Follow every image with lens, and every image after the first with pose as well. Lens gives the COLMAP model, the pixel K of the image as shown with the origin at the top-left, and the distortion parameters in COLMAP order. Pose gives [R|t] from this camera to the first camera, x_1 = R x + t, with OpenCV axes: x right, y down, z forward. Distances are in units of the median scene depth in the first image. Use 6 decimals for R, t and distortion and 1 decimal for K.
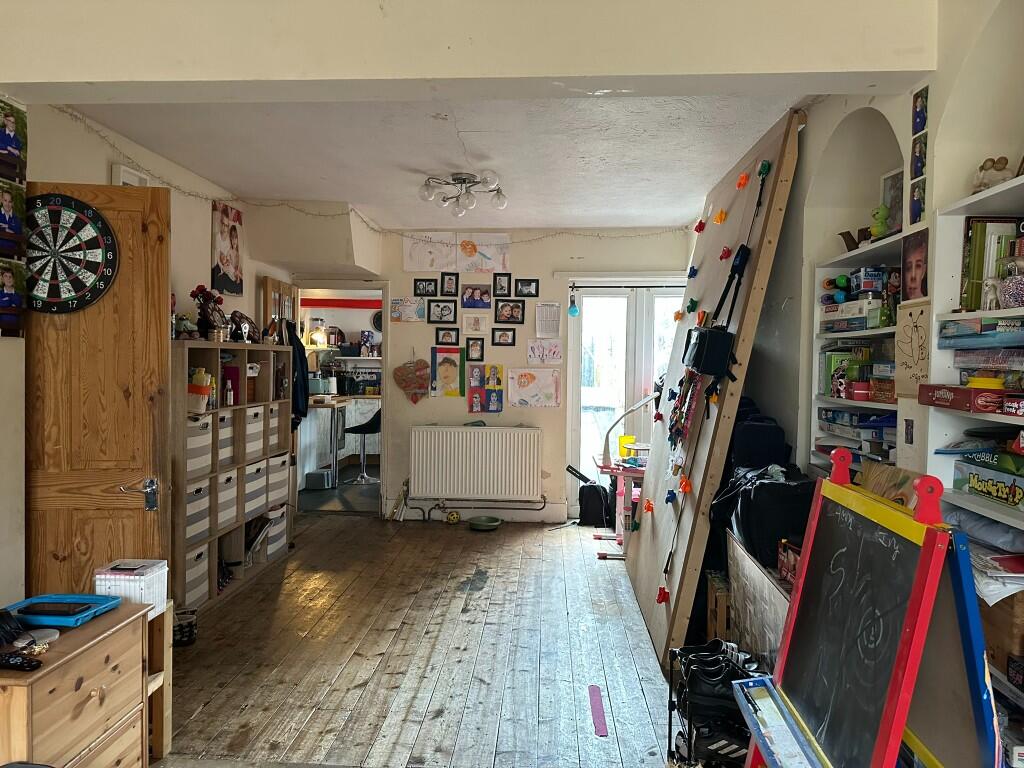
lens RADIAL K [[721.3, 0, 511.3], [0, 721.3, 380.6], [0, 0, 1]] dist [0.017213, -0.032942]
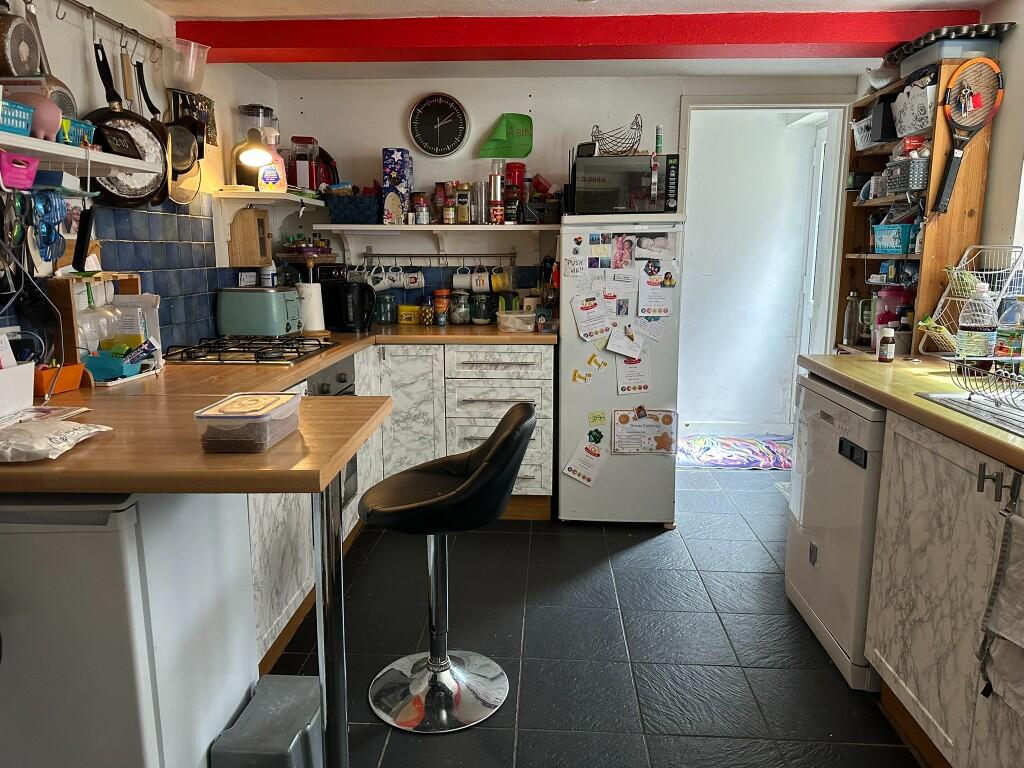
lens RADIAL K [[721.3, 0, 511.5], [0, 721.3, 384.8], [0, 0, 1]] dist [0.017213, -0.032942]
pose [[0.999424, -0.017243, 0.029220, -0.156886], [0.012508, 0.987819, 0.155101, -0.008583], [-0.031539, -0.154646, 0.987466, 0.628054]]
